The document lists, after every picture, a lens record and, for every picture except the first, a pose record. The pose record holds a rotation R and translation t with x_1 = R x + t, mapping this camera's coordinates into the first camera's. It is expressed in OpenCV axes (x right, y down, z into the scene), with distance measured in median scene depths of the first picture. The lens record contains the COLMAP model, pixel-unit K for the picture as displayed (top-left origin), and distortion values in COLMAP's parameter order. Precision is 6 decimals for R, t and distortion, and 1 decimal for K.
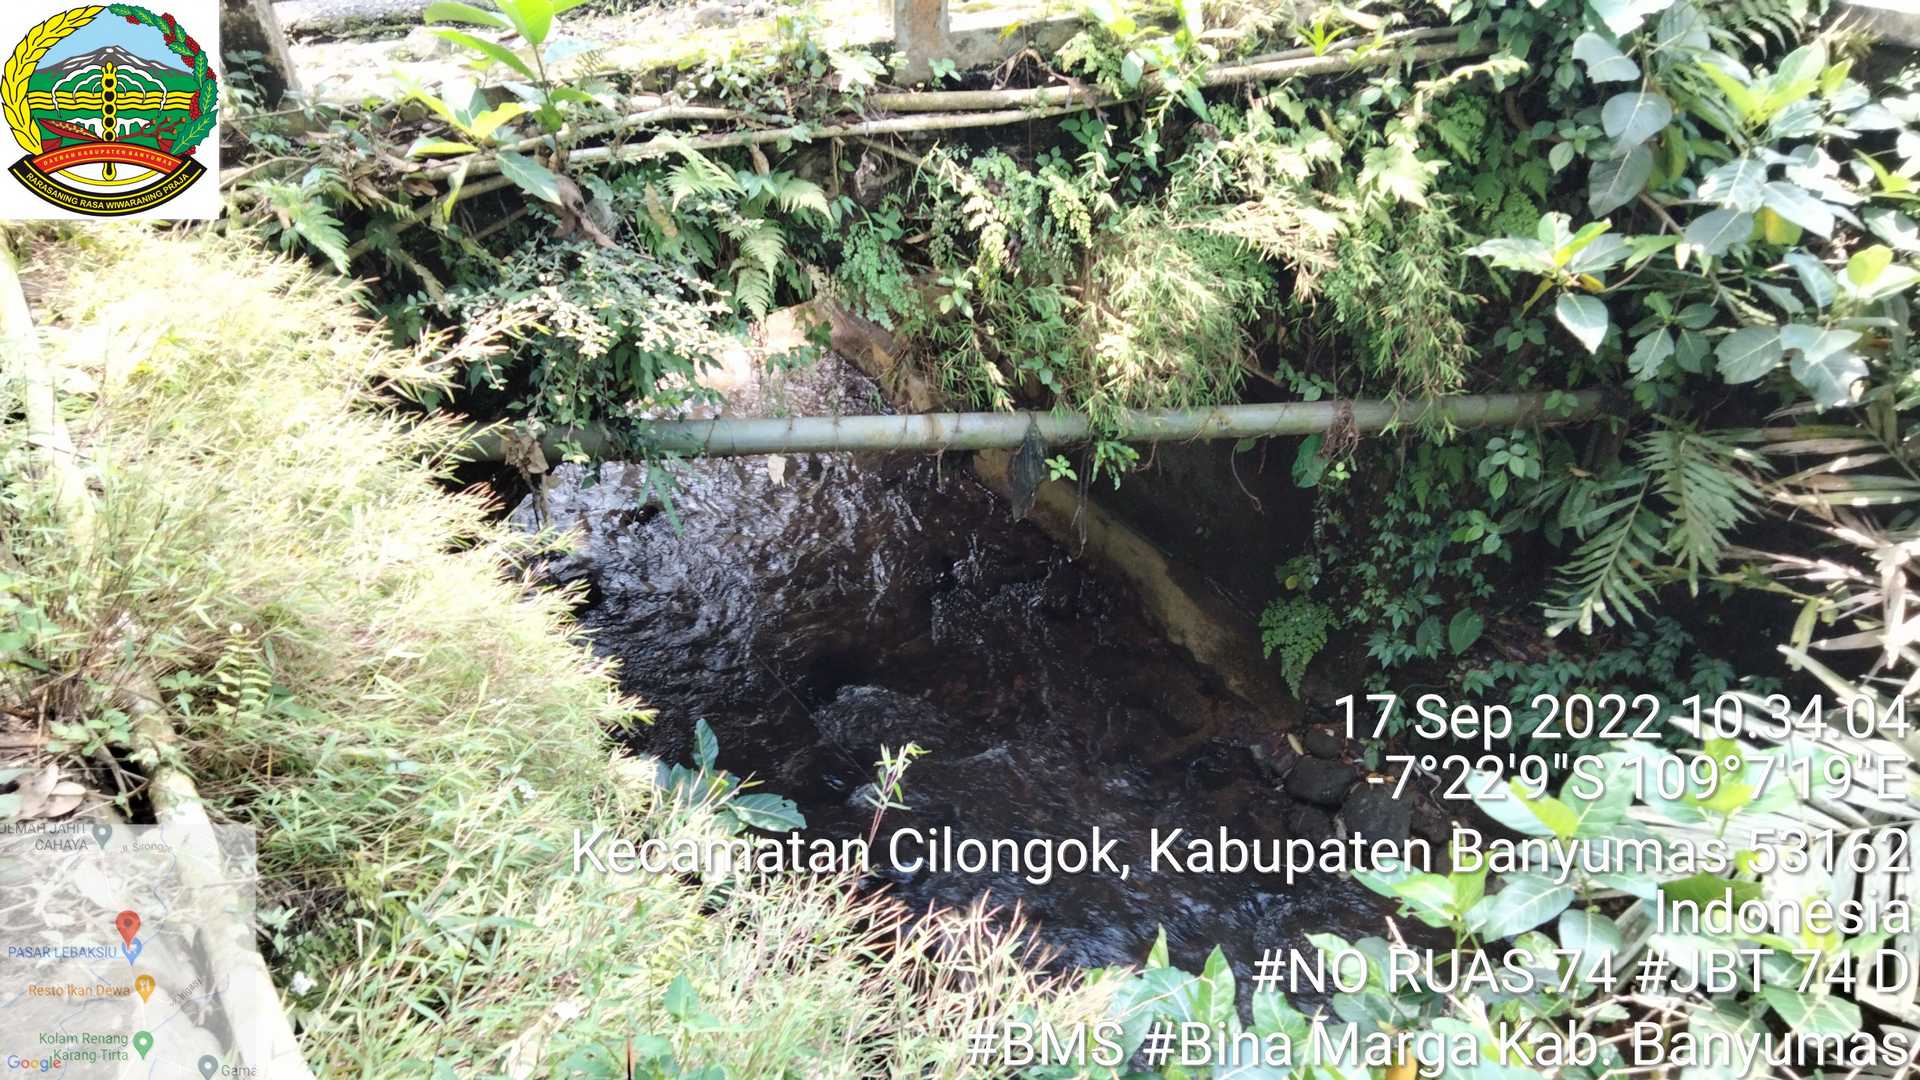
lens RADIAL K [[1403.0, 0, 960.0], [0, 1403.0, 540.0], [0, 0, 1]] dist [0.023363, 0.001144]
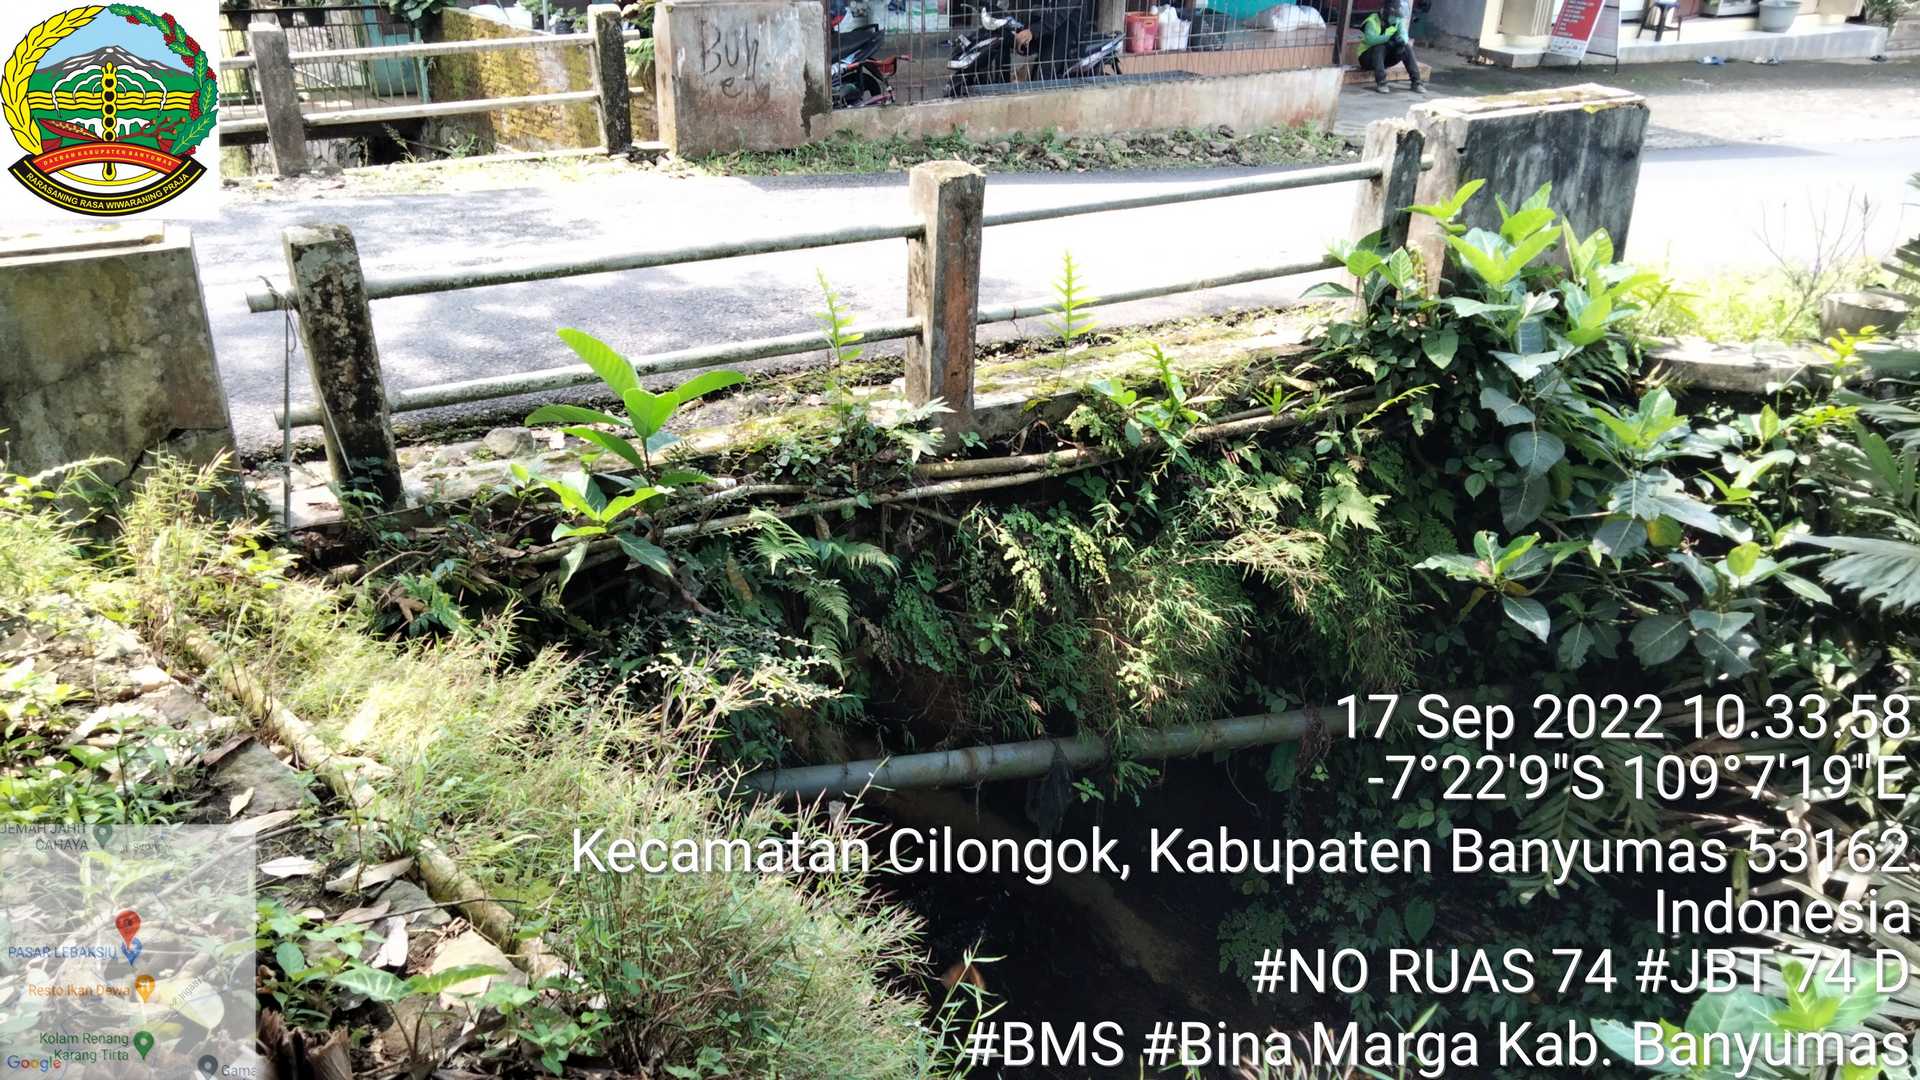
lens RADIAL K [[1403.0, 0, 960.0], [0, 1403.0, 540.0], [0, 0, 1]] dist [0.023363, 0.001144]
pose [[0.983943, -0.061076, 0.167706, -0.209375], [0.100614, 0.965907, -0.238540, 0.010785], [-0.147419, 0.251584, 0.956542, -0.056477]]
